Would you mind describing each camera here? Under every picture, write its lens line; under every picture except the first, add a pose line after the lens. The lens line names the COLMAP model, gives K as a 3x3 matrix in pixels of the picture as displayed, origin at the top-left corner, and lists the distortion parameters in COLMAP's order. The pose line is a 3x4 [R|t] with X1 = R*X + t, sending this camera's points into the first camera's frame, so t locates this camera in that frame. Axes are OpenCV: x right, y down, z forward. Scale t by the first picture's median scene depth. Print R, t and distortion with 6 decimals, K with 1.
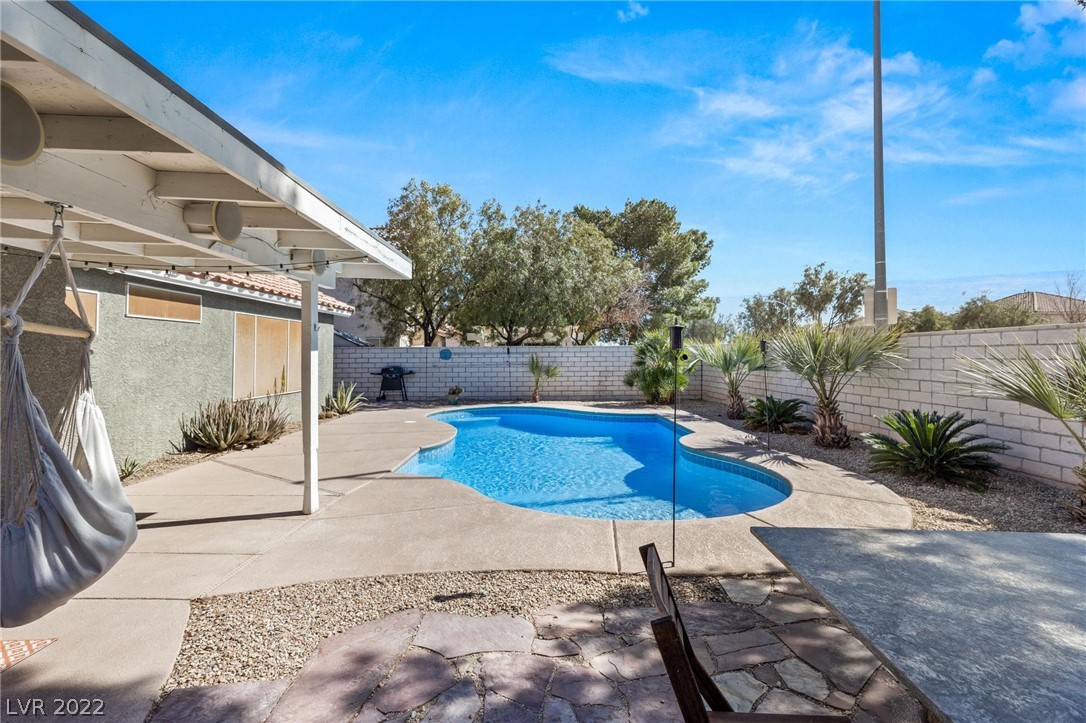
lens RADIAL K [[496.5, 0, 545.6], [0, 496.5, 349.1], [0, 0, 1]] dist [0.001852, 0.000046]
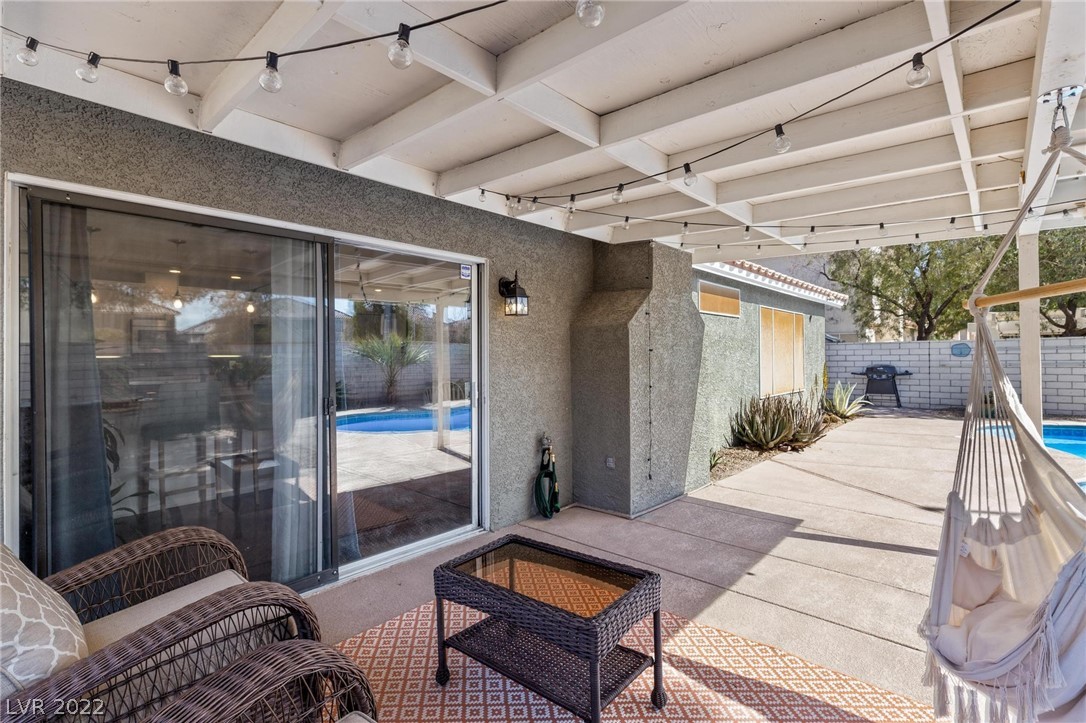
lens RADIAL K [[496.5, 0, 545.6], [0, 496.5, 349.1], [0, 0, 1]] dist [0.001852, 0.000046]
pose [[0.720647, -0.016366, -0.693109, -0.142903], [0.015330, 0.999853, -0.007670, 0.005802], [0.693133, -0.005098, 0.720792, 0.008695]]
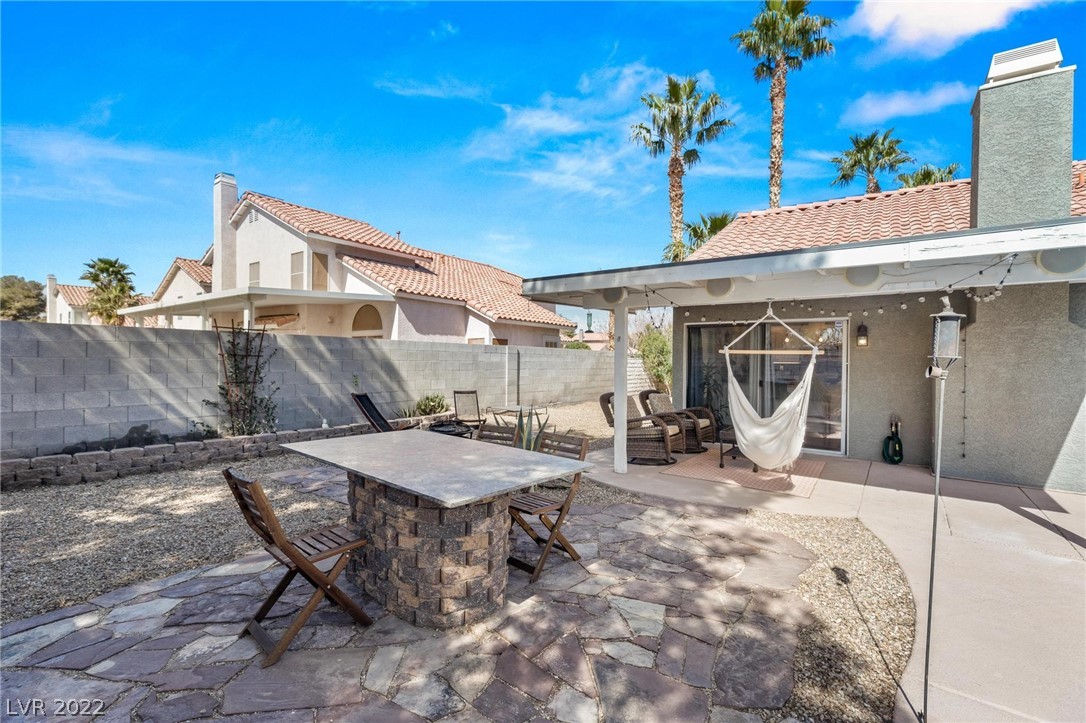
lens RADIAL K [[496.5, 0, 545.6], [0, 496.5, 349.1], [0, 0, 1]] dist [0.001852, 0.000046]
pose [[-0.607611, -0.019669, -0.793991, 0.228808], [0.000683, 0.999680, -0.025287, 0.000941], [0.794235, -0.015907, -0.607403, 0.228833]]
